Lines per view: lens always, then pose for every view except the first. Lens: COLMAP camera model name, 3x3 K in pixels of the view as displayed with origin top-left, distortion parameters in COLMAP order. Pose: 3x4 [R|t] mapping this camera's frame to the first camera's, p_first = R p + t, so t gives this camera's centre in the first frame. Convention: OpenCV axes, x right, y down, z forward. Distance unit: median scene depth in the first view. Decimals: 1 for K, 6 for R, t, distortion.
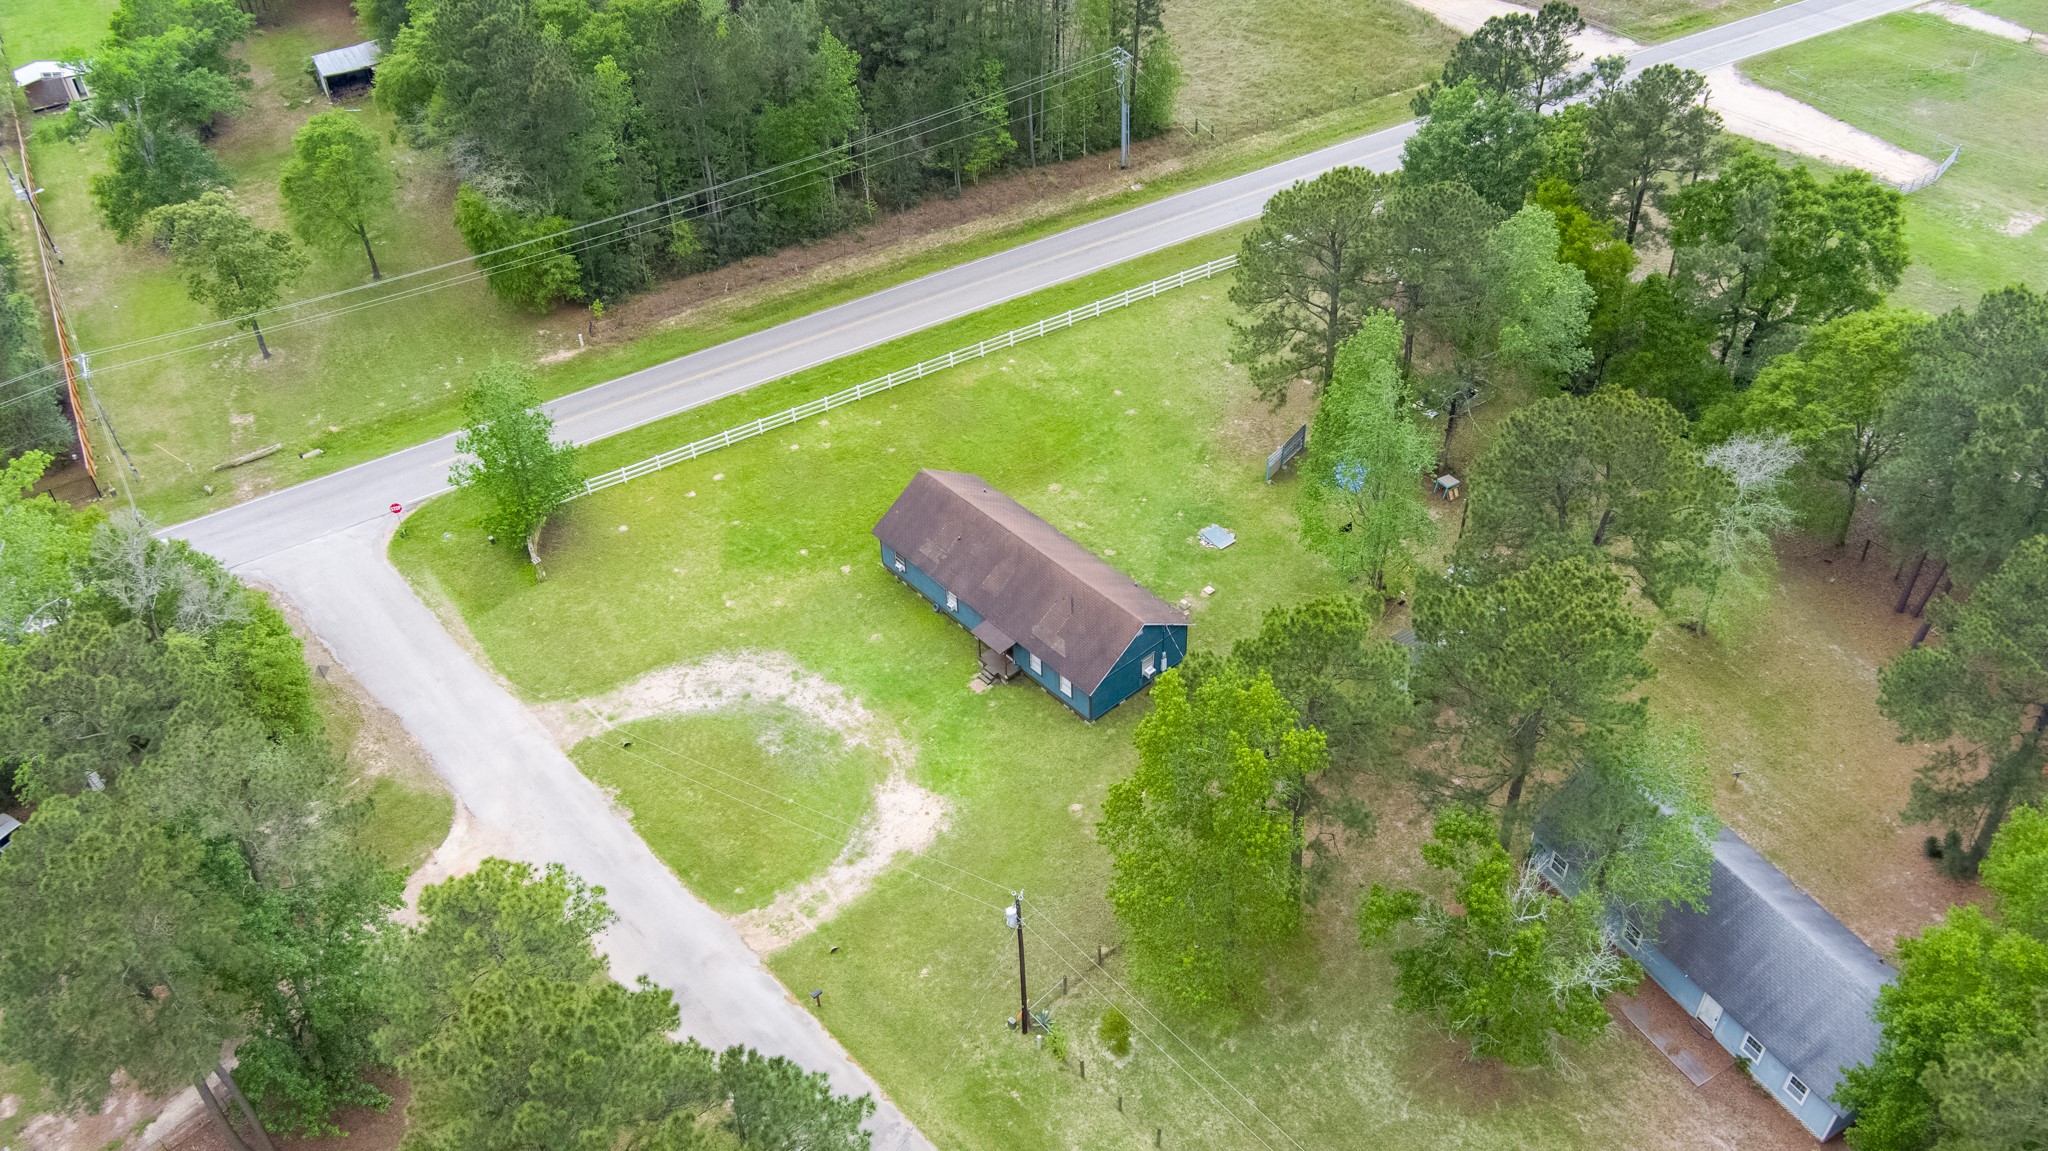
lens RADIAL K [[1650.0, 0, 1022.5], [0, 1650.0, 596.8], [0, 0, 1]] dist [-0.044608, -0.000434]
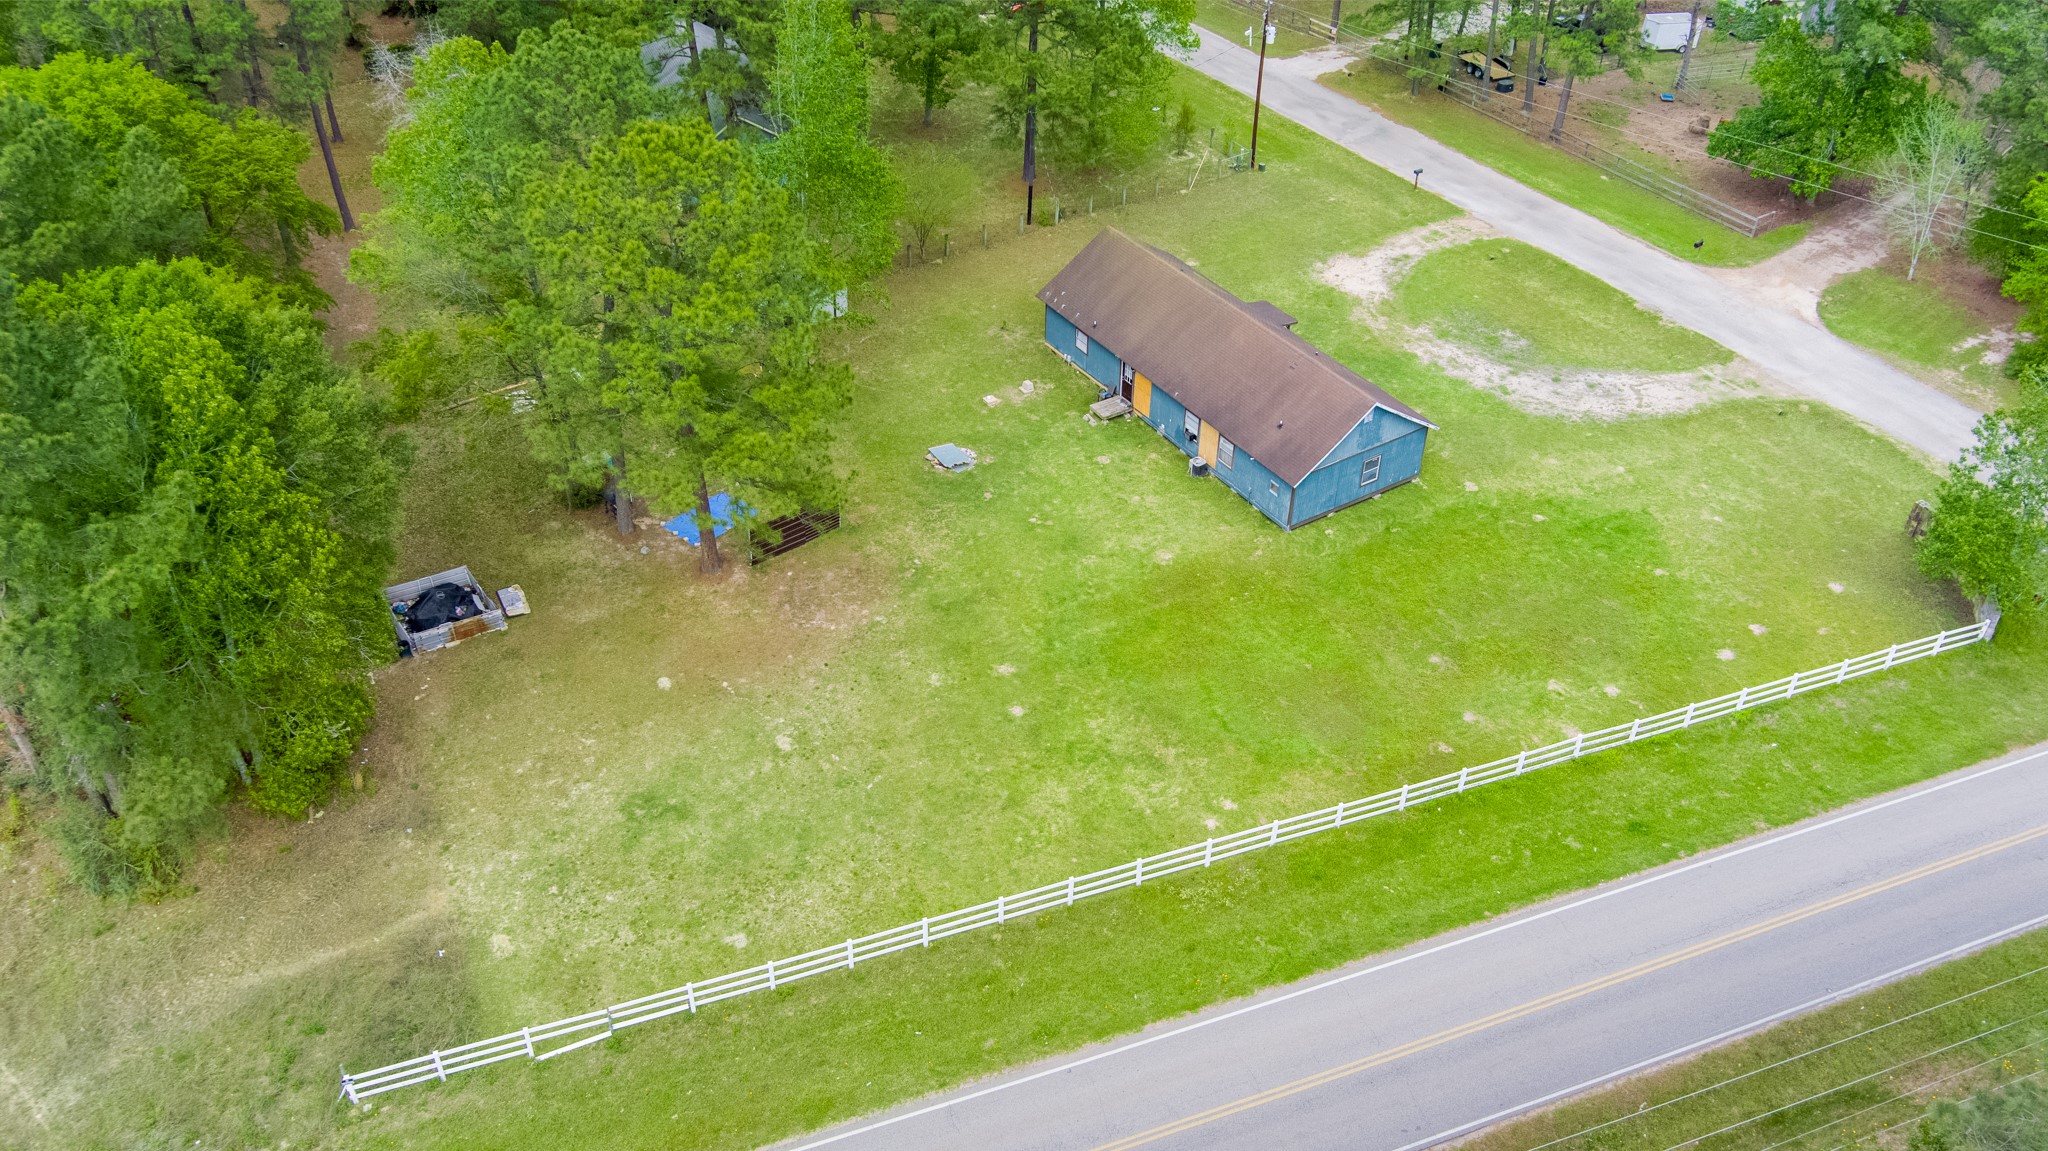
lens RADIAL K [[1650.0, 0, 1022.5], [0, 1650.0, 596.8], [0, 0, 1]] dist [-0.044608, -0.000434]
pose [[-0.988614, -0.077881, 0.128754, -0.010890], [0.112841, 0.182358, 0.976736, -0.786540], [-0.099548, 0.980143, -0.171493, 1.282772]]
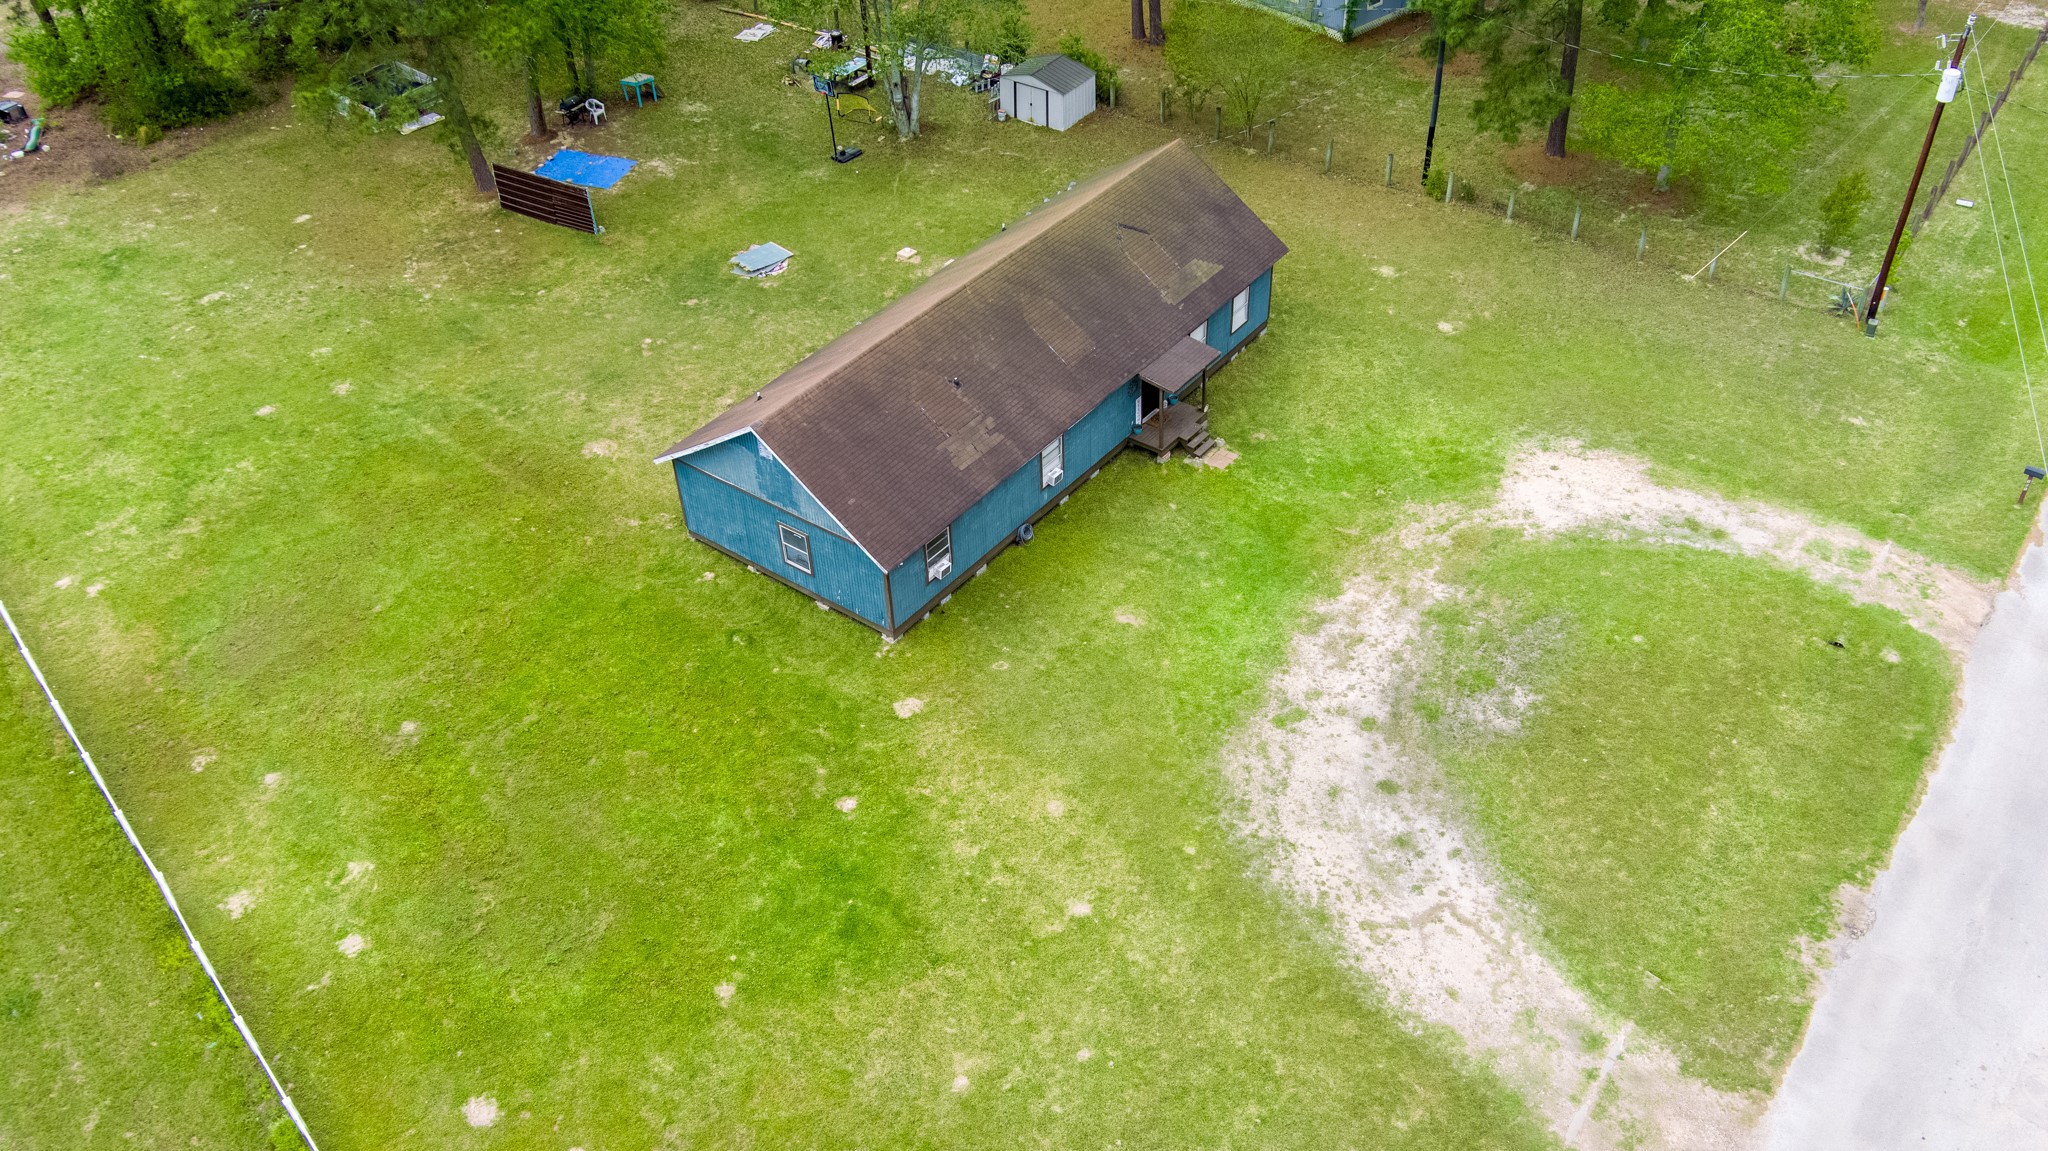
lens RADIAL K [[1650.0, 0, 1022.5], [0, 1650.0, 596.8], [0, 0, 1]] dist [-0.044608, -0.000434]
pose [[-0.190434, -0.610552, 0.768740, -0.434934], [0.680056, 0.482700, 0.551837, -0.249753], [-0.707996, 0.627875, 0.323287, 0.899918]]
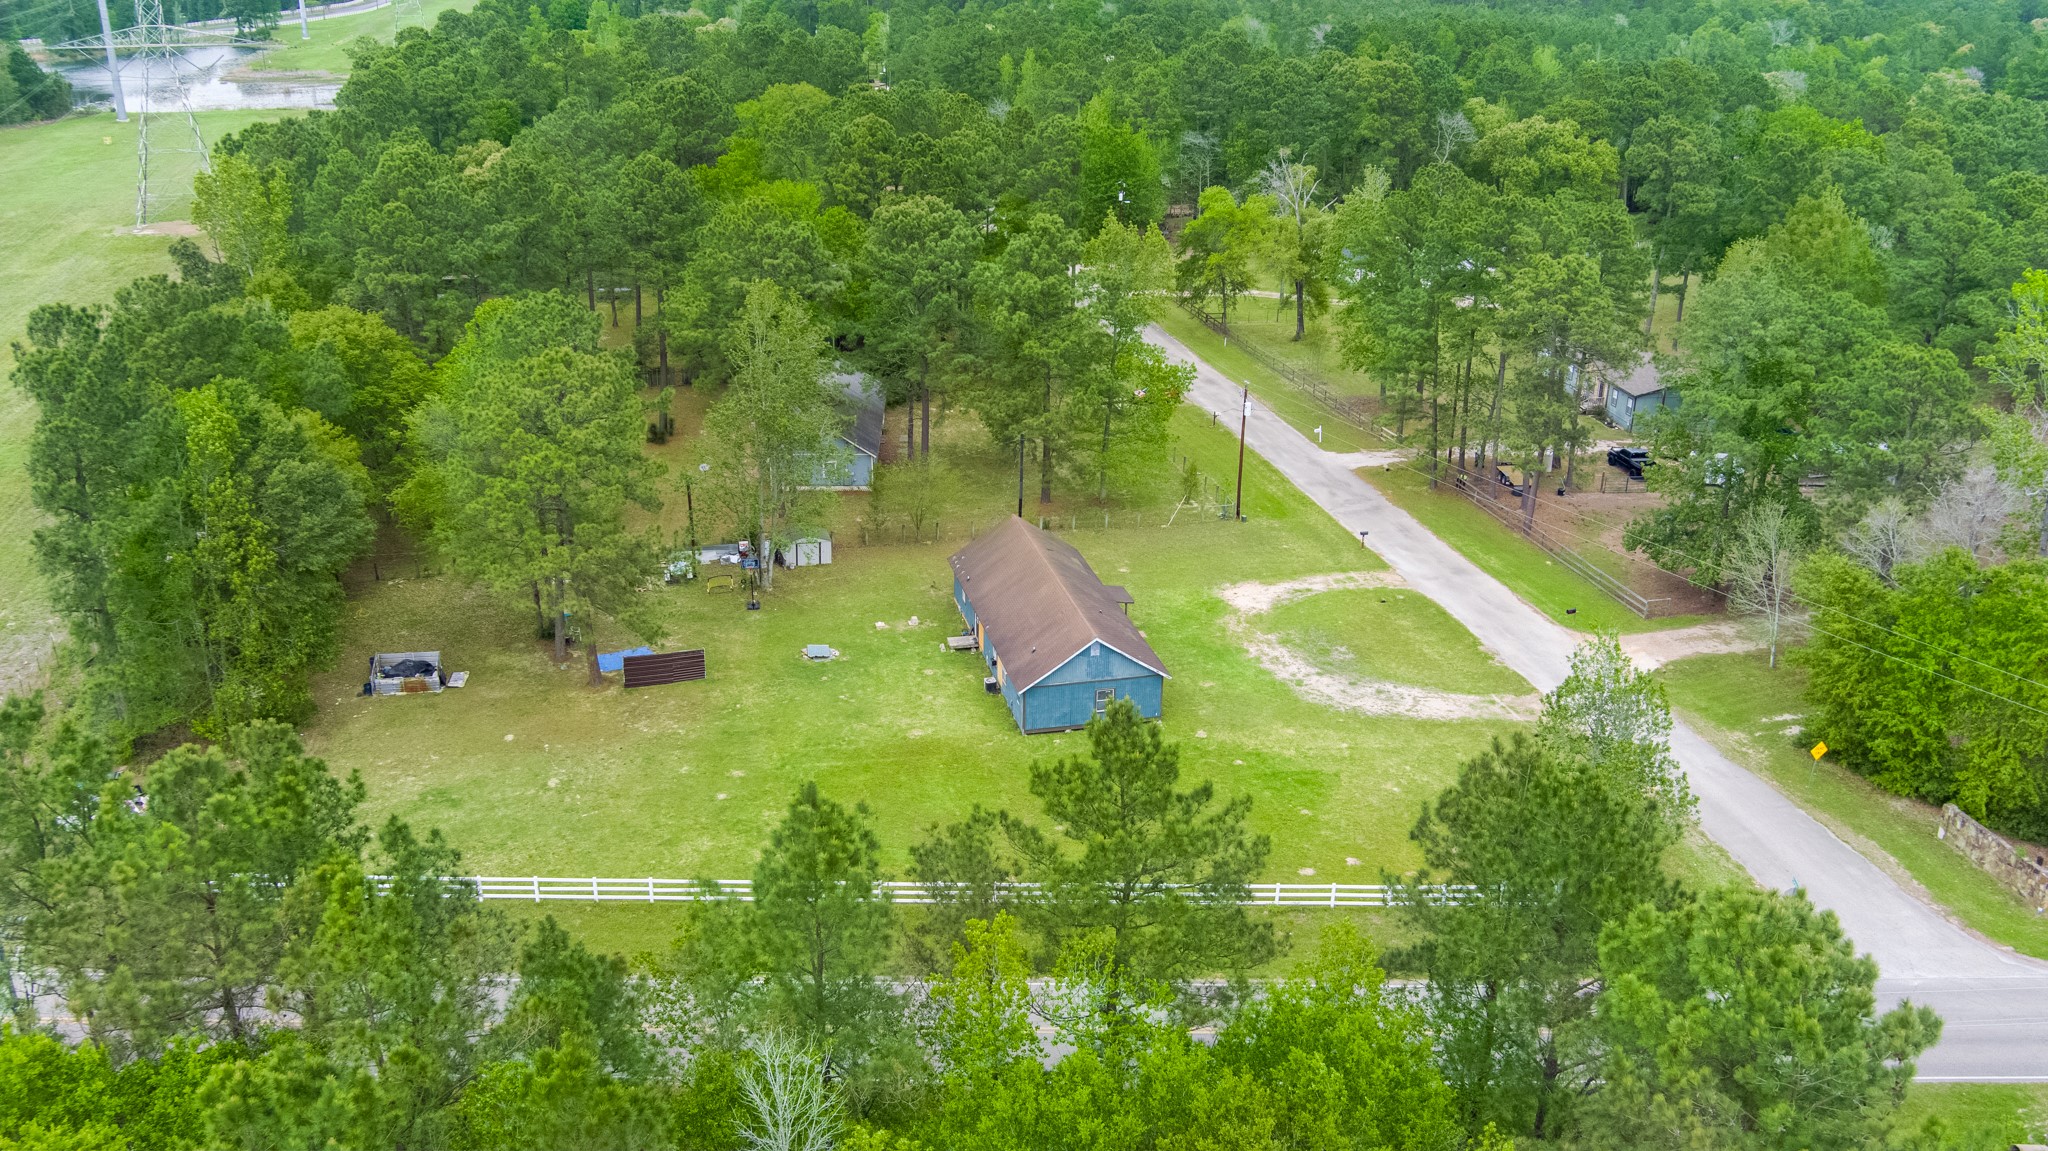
lens RADIAL K [[1650.0, 0, 1022.5], [0, 1650.0, 596.8], [0, 0, 1]] dist [-0.044608, -0.000434]
pose [[-0.880528, -0.164640, 0.444482, -0.424213], [0.324460, 0.474243, 0.818425, -0.840980], [-0.345538, 0.864862, -0.364165, 1.382297]]
